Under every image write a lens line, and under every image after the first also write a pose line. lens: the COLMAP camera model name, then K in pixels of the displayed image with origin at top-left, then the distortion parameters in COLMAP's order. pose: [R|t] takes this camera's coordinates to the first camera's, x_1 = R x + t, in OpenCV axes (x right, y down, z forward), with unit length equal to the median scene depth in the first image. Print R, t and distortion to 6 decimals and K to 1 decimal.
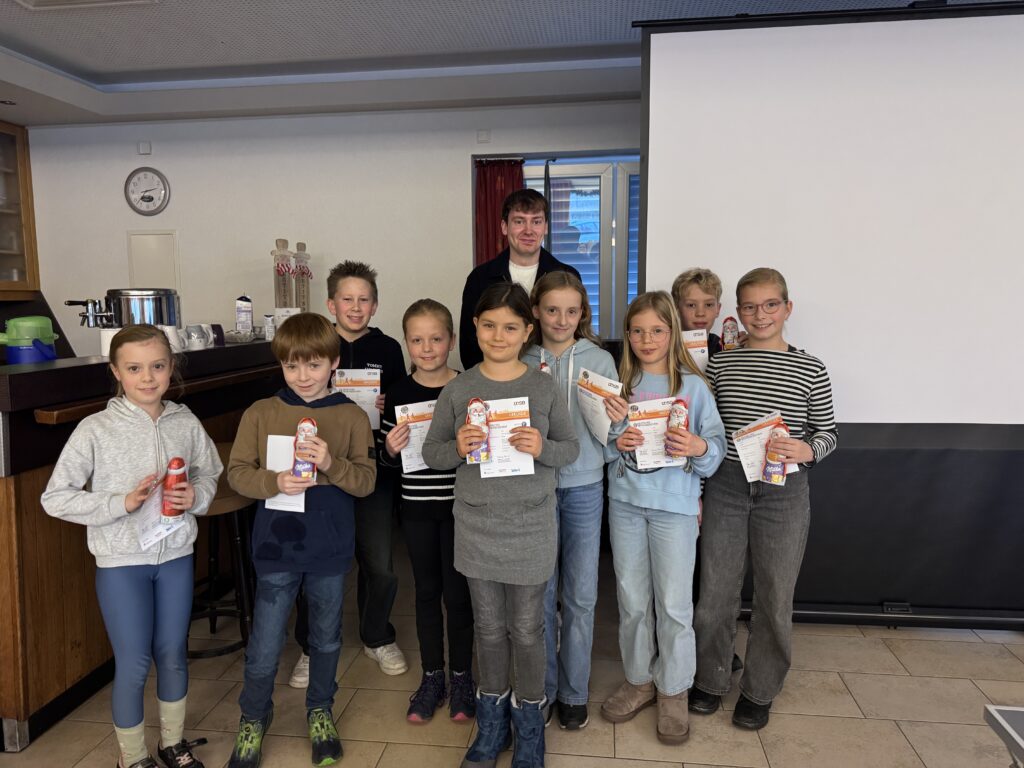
lens RADIAL K [[732.4, 0, 505.6], [0, 732.4, 383.9], [0, 0, 1]] dist [0.001554, 0.001136]
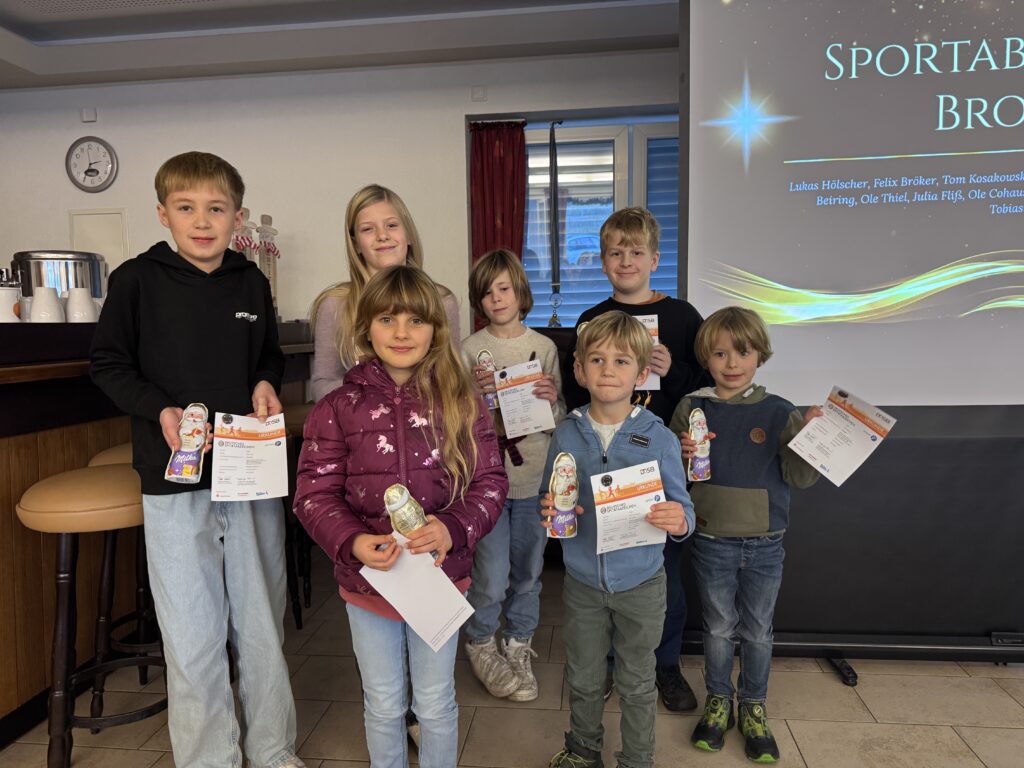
lens RADIAL K [[732.1, 0, 512.0], [0, 732.1, 384.0], [0, 0, 1]] dist [-0.001979, -0.000486]
pose [[0.999785, -0.008746, 0.018826, -0.010210], [0.009495, 0.999152, -0.040076, 0.038962], [-0.018459, 0.040246, 0.999019, 0.144068]]
